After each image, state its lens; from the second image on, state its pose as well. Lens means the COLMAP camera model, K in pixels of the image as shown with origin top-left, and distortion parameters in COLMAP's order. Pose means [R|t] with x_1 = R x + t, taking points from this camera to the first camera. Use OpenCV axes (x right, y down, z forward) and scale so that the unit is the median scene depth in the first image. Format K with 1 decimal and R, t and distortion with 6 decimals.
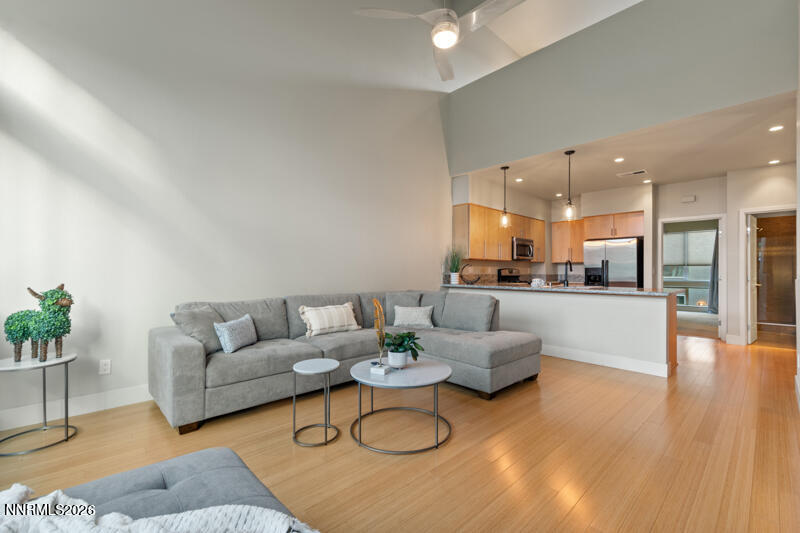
lens RADIAL K [[351.9, 0, 402.3], [0, 351.9, 267.4], [0, 0, 1]] dist [0.022006, -0.000988]
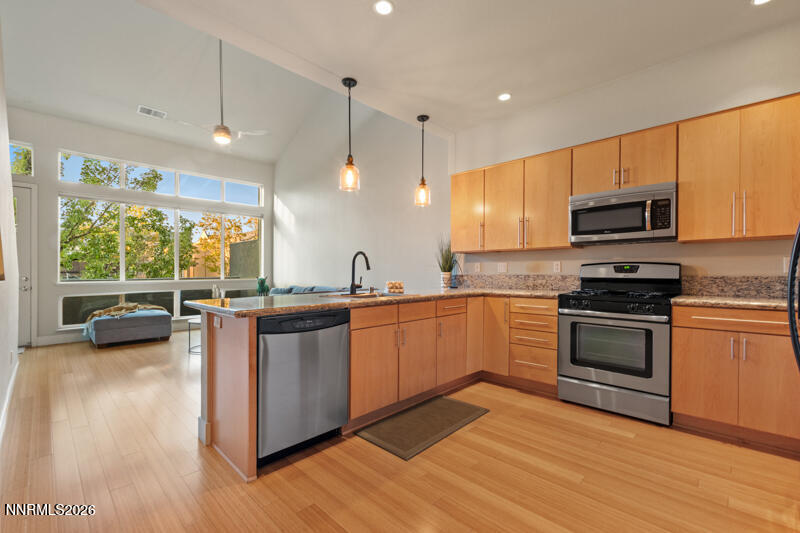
lens RADIAL K [[351.9, 0, 403.1], [0, 351.9, 271.4], [0, 0, 1]] dist [0.022006, -0.000988]
pose [[0.042084, -0.005290, -0.999100, 0.812775], [0.020246, 0.999785, -0.004441, 0.012822], [0.998909, -0.020041, 0.042182, 0.783894]]
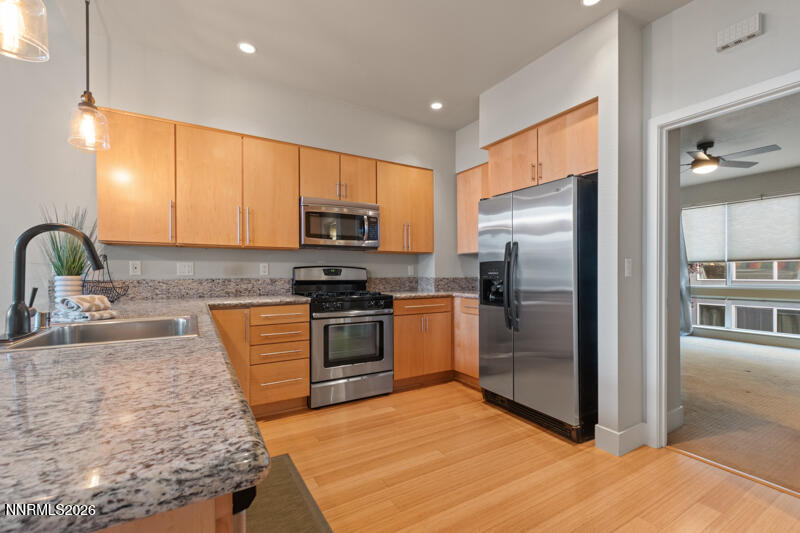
lens RADIAL K [[351.9, 0, 401.3], [0, 351.9, 274.0], [0, 0, 1]] dist [0.022006, -0.000988]
pose [[0.975119, -0.005190, -0.221622, 0.563900], [0.009502, 0.999786, 0.018392, 0.007593], [0.221479, -0.020040, 0.974959, 0.604425]]
